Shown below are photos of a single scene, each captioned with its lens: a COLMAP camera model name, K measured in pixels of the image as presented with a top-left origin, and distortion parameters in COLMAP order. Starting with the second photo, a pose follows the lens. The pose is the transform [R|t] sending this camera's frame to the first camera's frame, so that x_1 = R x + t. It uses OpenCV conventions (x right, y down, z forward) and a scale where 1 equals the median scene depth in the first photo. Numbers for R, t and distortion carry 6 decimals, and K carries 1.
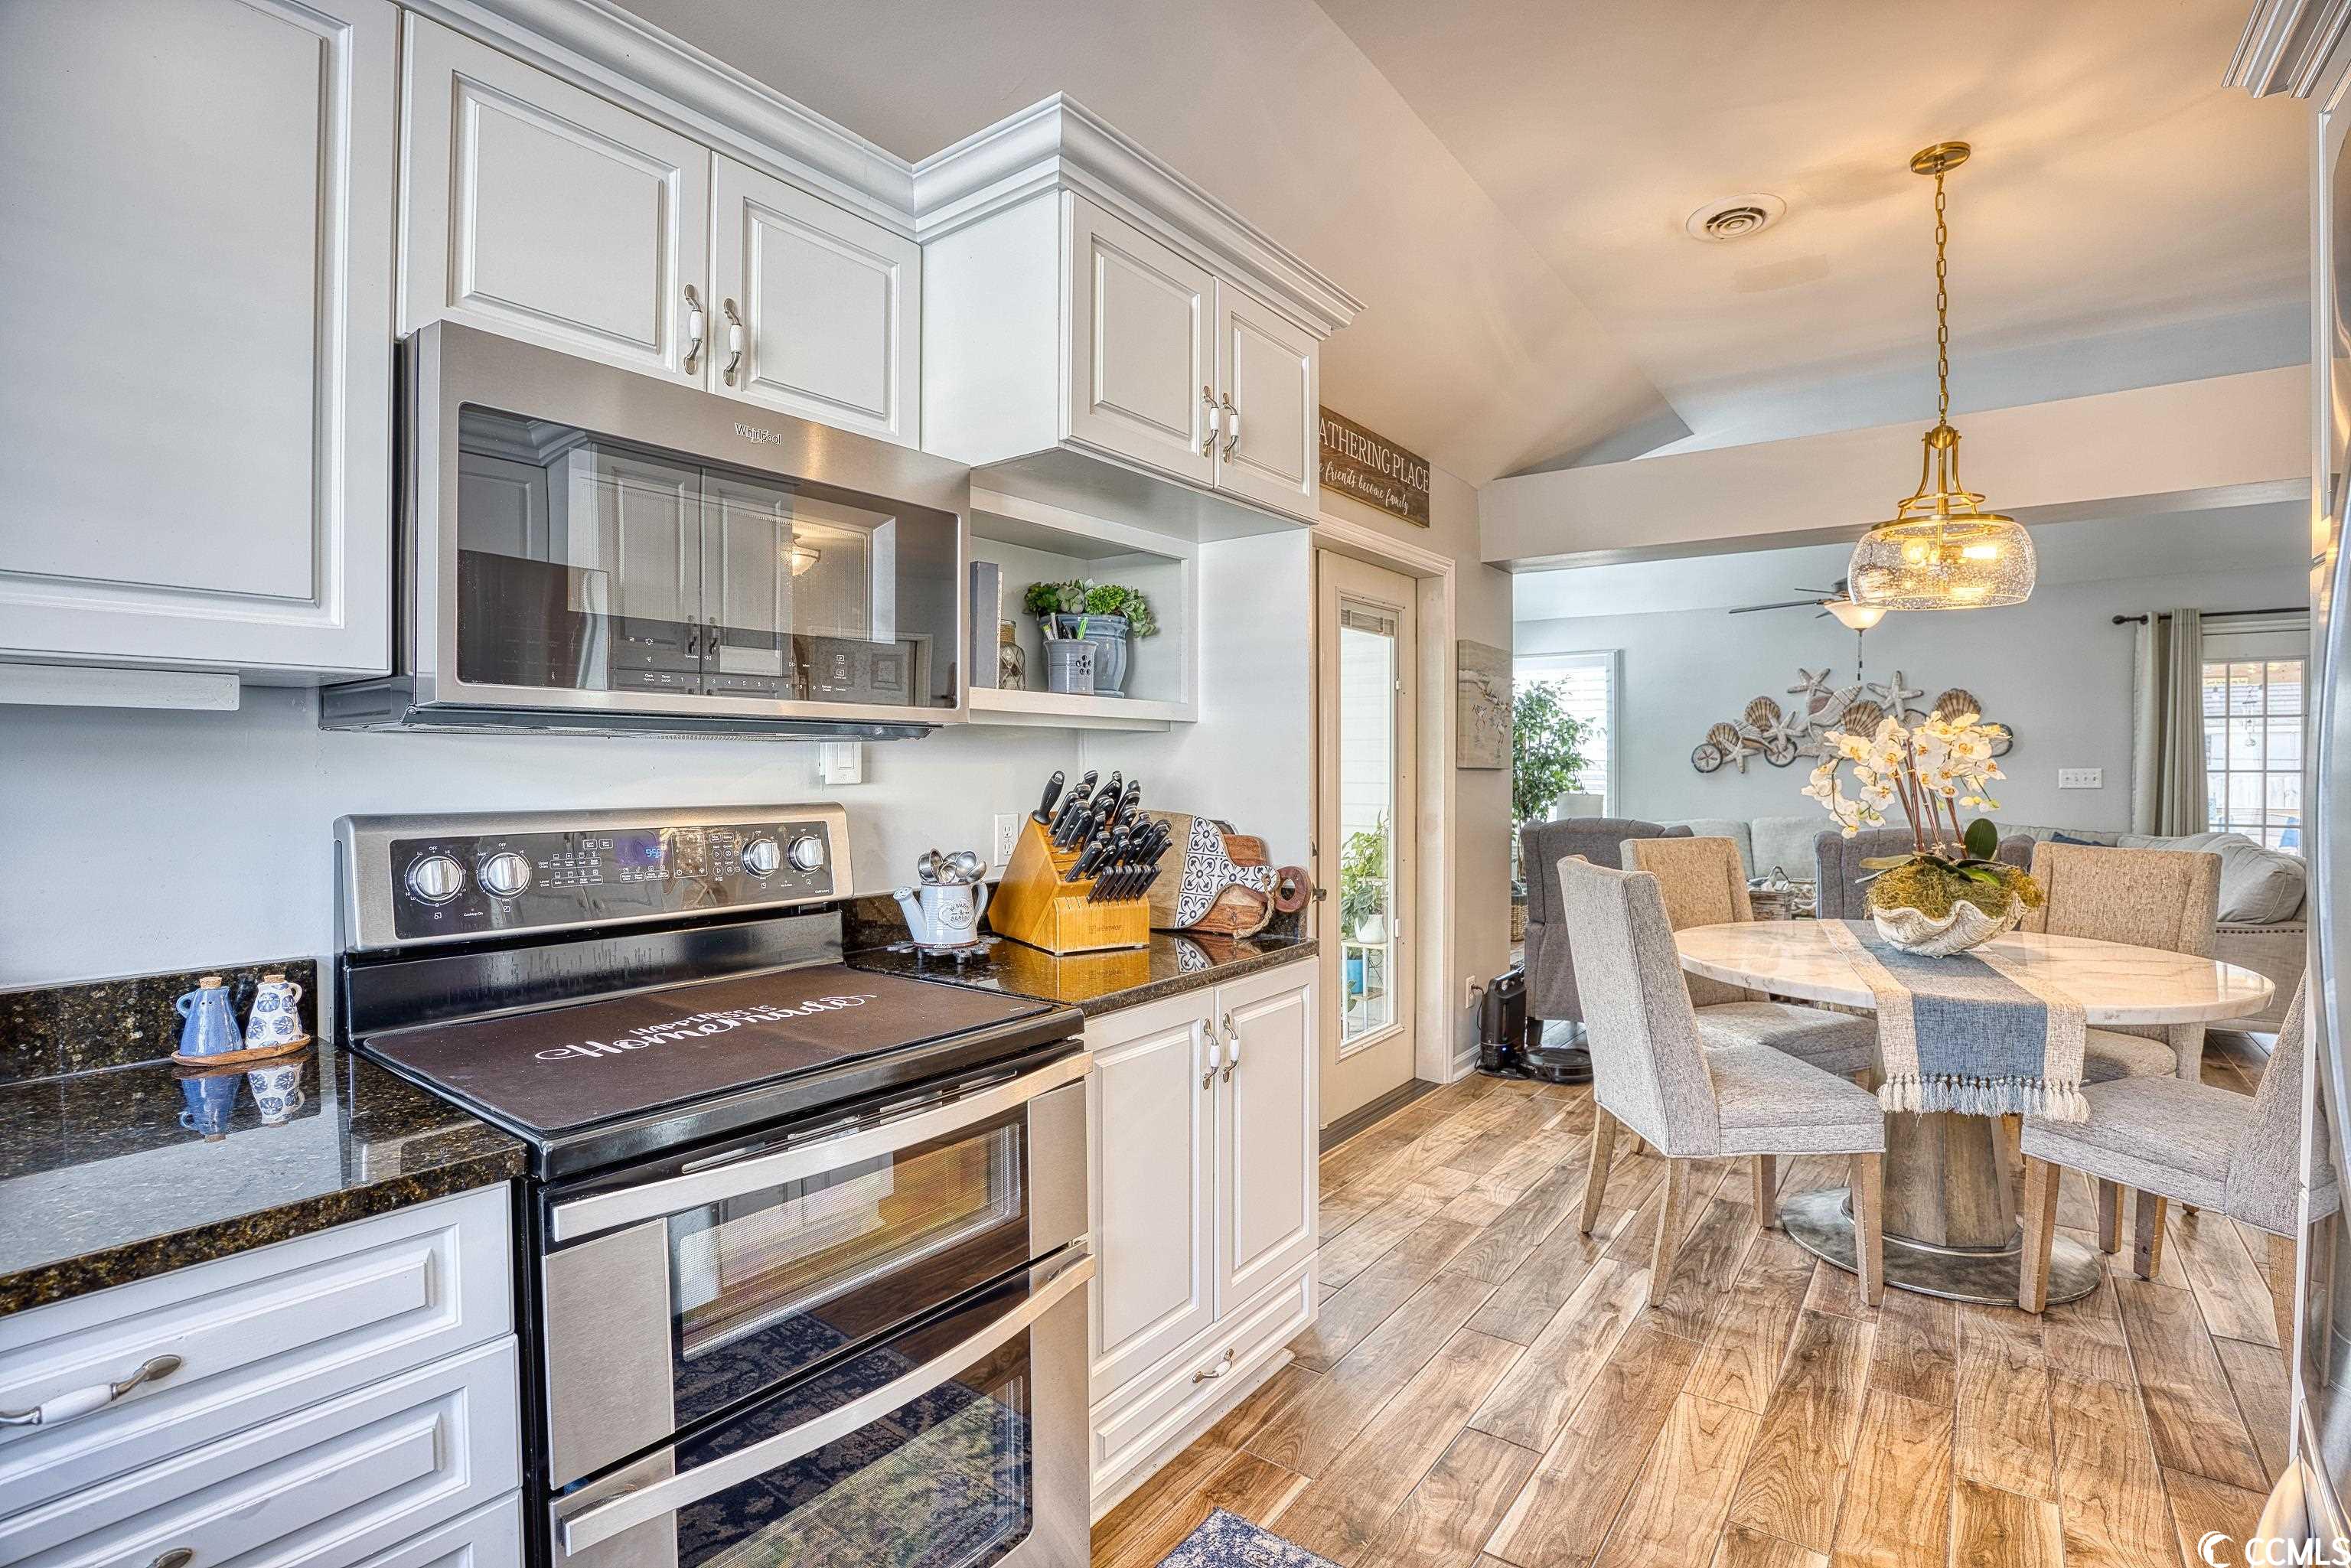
lens RADIAL K [[1102.8, 0, 1173.0], [0, 1102.8, 785.9], [0, 0, 1]] dist [-0.058778, 0.014394]
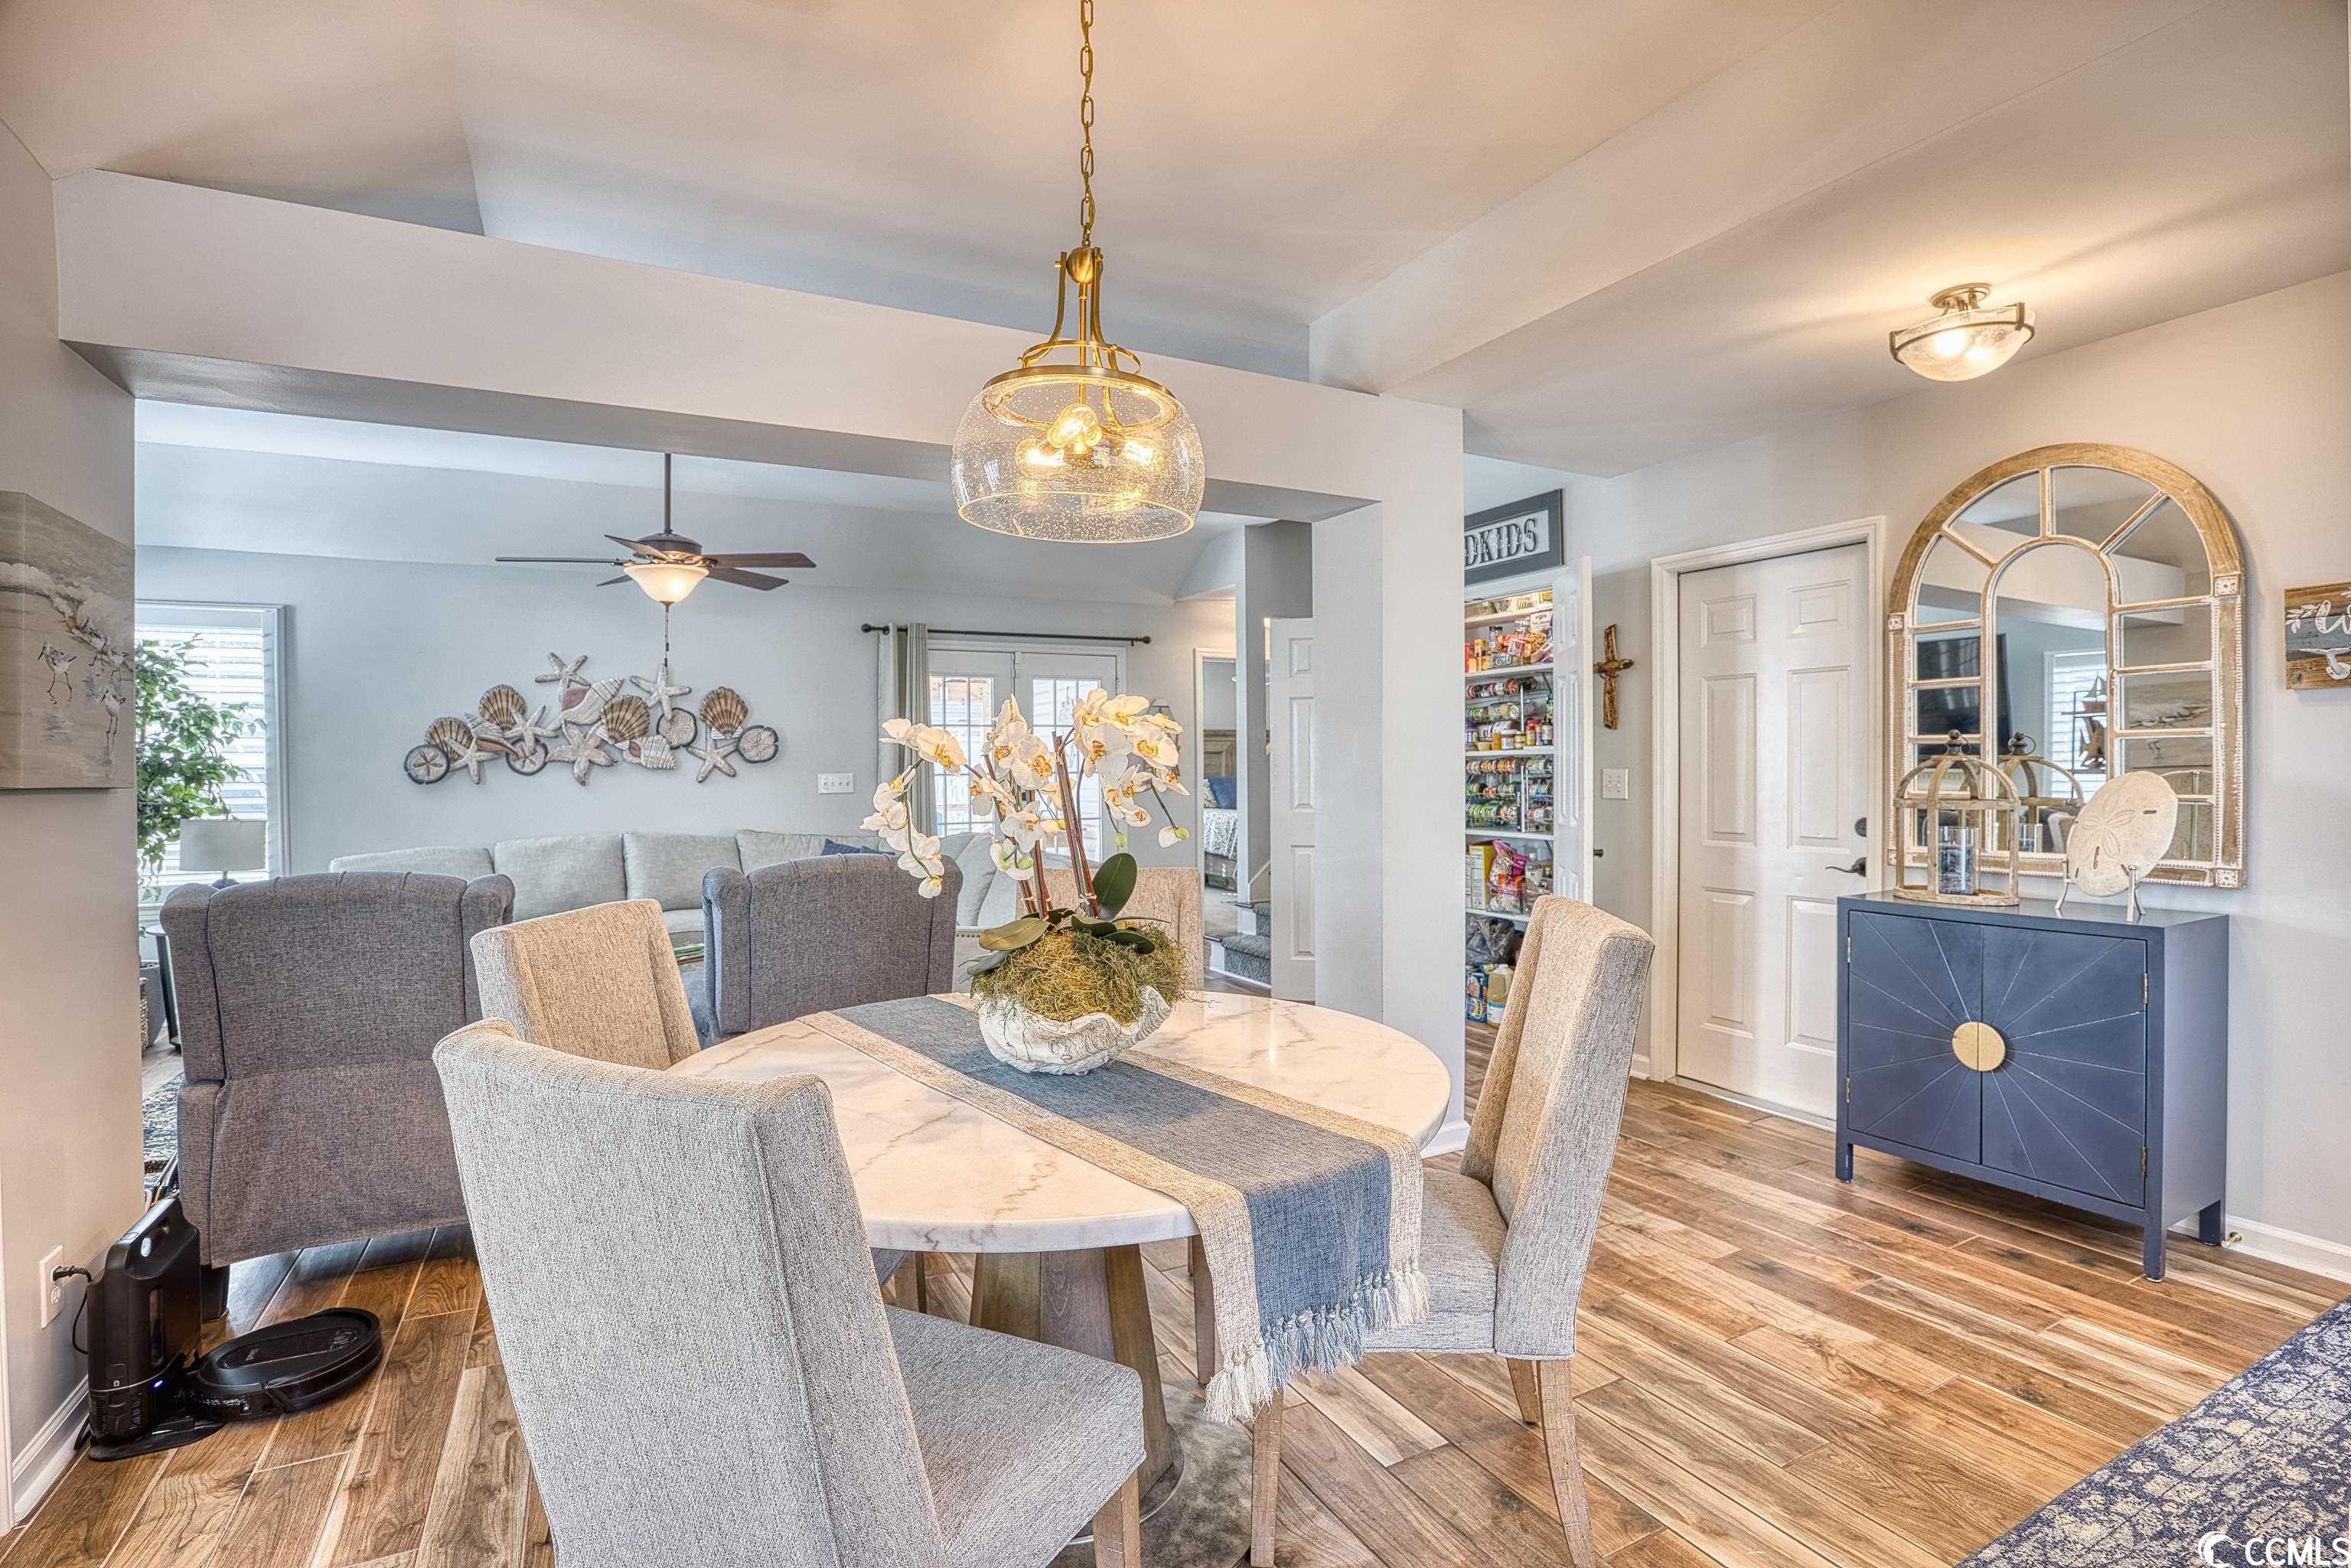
lens RADIAL K [[1102.8, 0, 1172.9], [0, 1102.8, 778.0], [0, 0, 1]] dist [-0.058778, 0.014394]
pose [[0.430857, -0.012424, 0.902335, 0.059599], [0.023772, 0.999715, 0.002414, -0.007163], [-0.902107, 0.020410, 0.431029, 0.274395]]
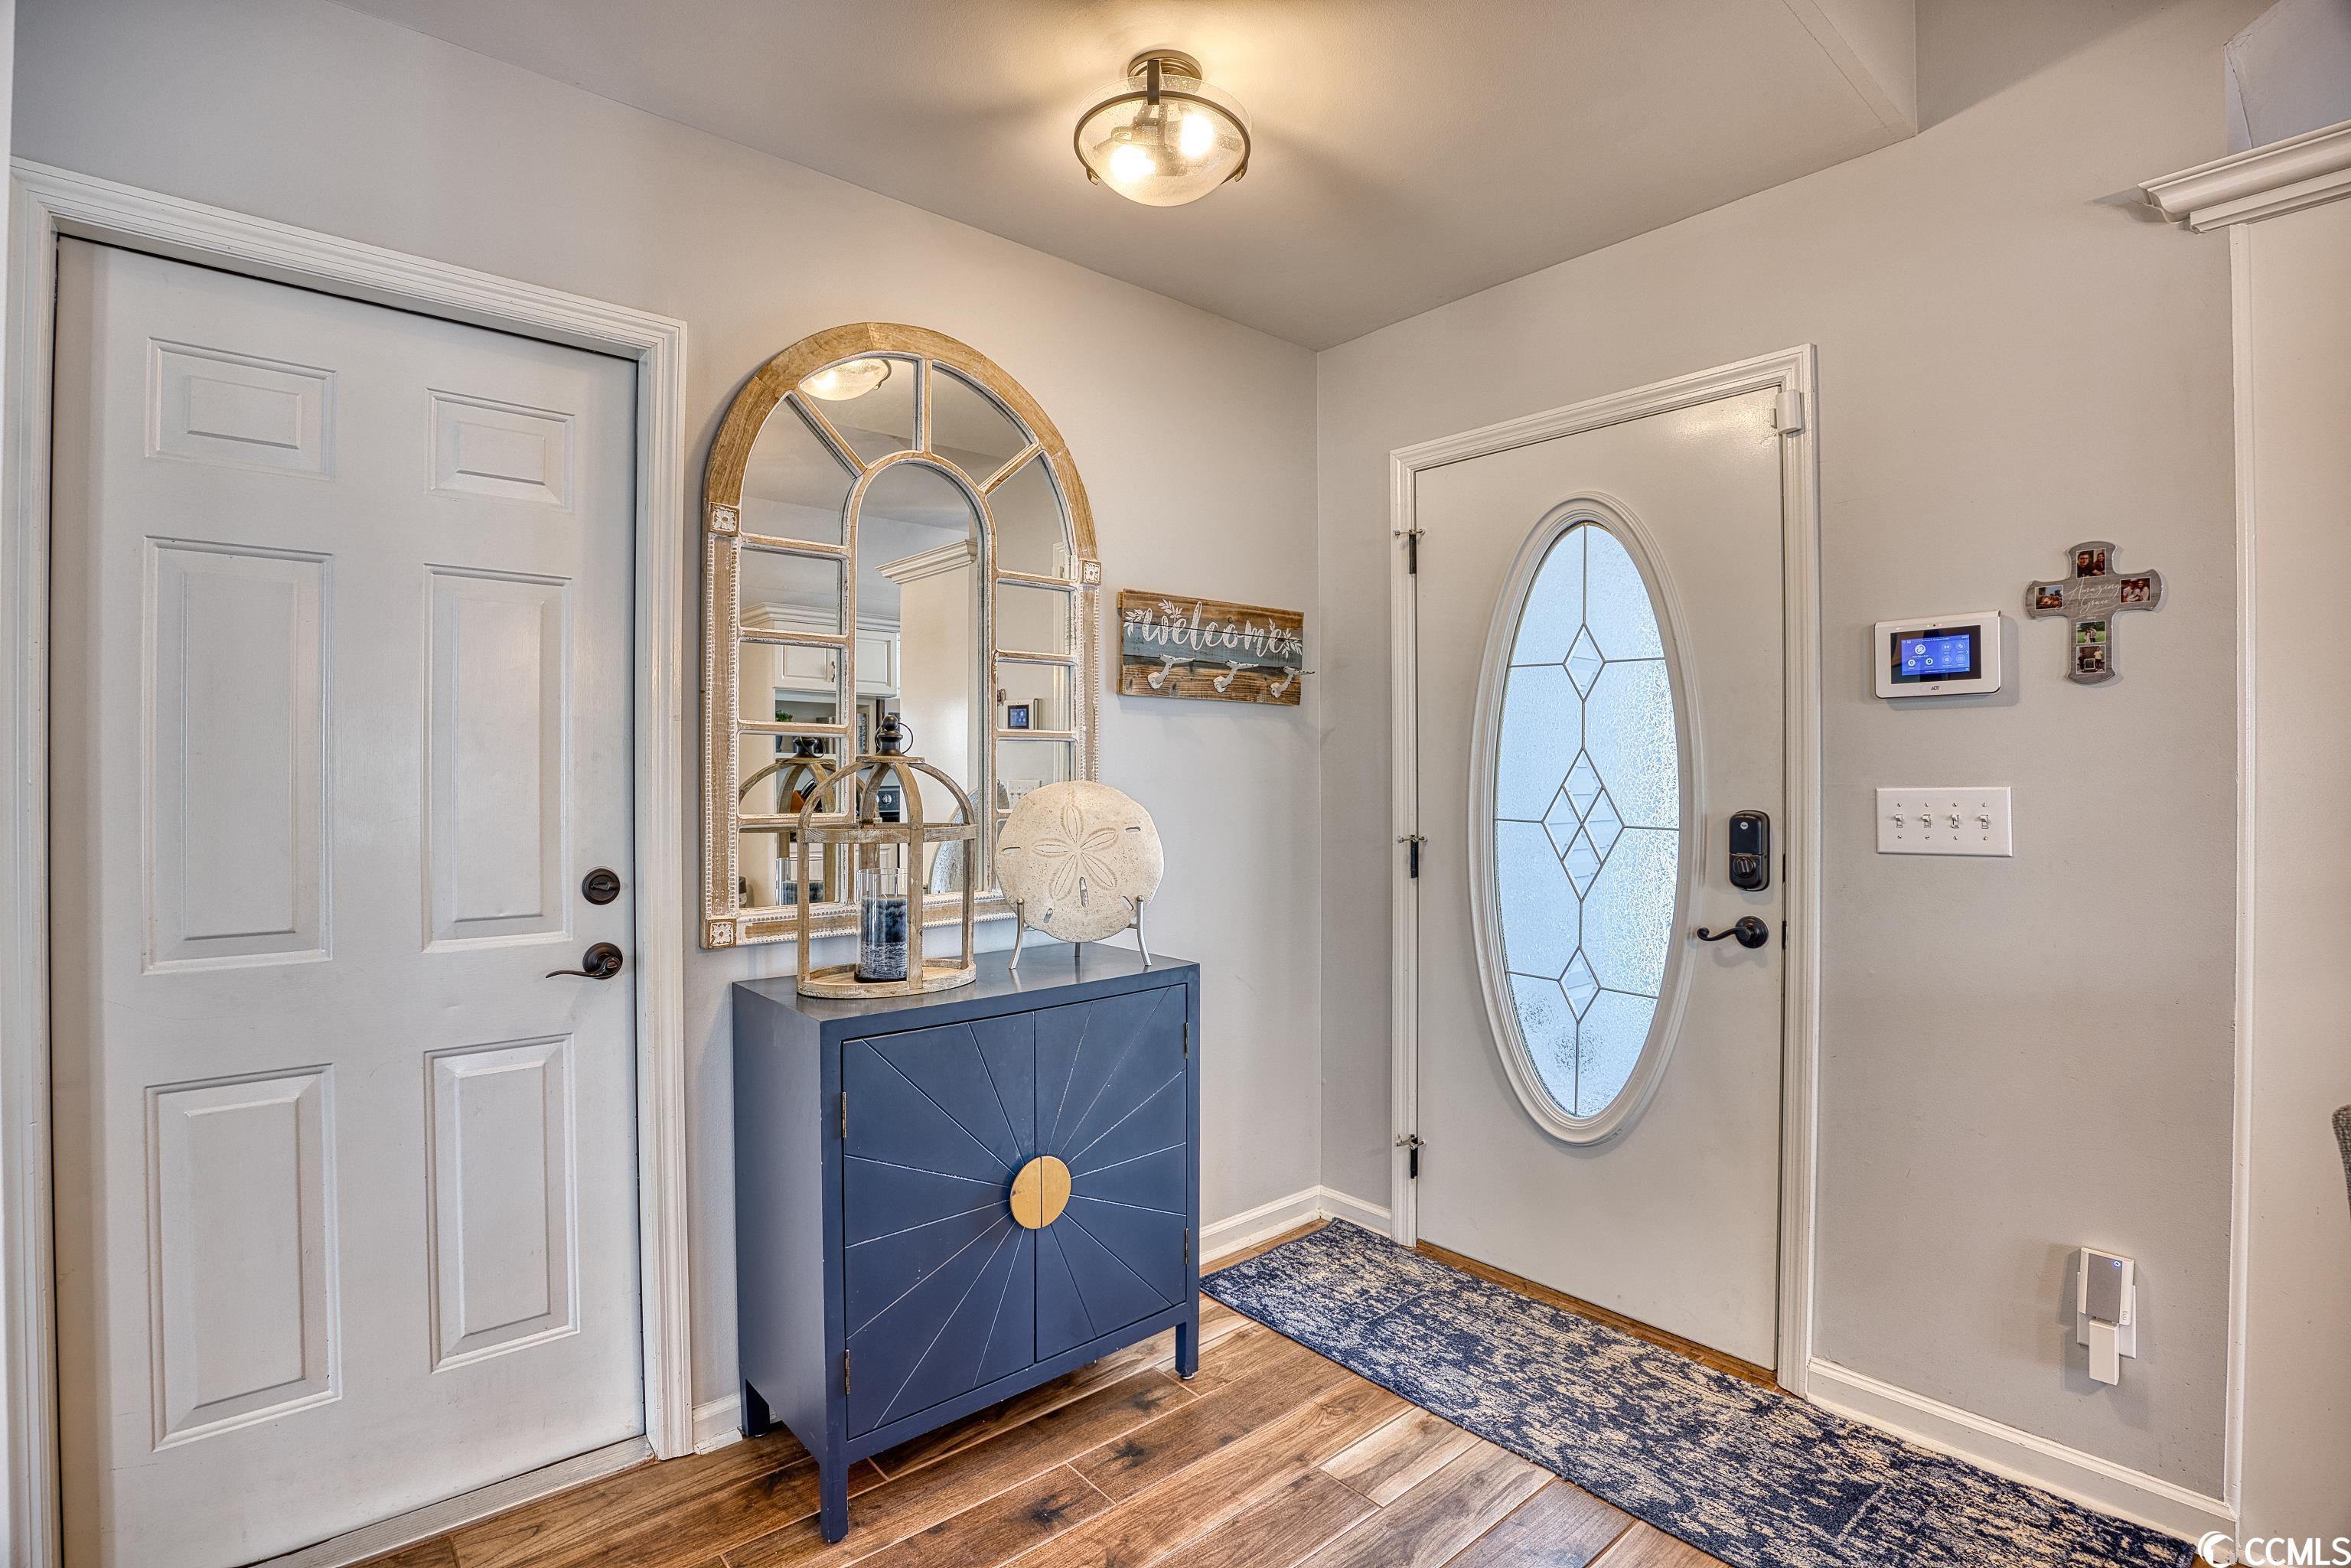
lens RADIAL K [[1102.8, 0, 1172.0], [0, 1102.8, 778.5], [0, 0, 1]] dist [-0.058778, 0.014394]
pose [[-0.977238, -0.003730, 0.212111, 0.495213], [0.000685, 0.999785, 0.020737, -0.007581], [-0.212143, 0.020410, -0.977026, 0.449103]]
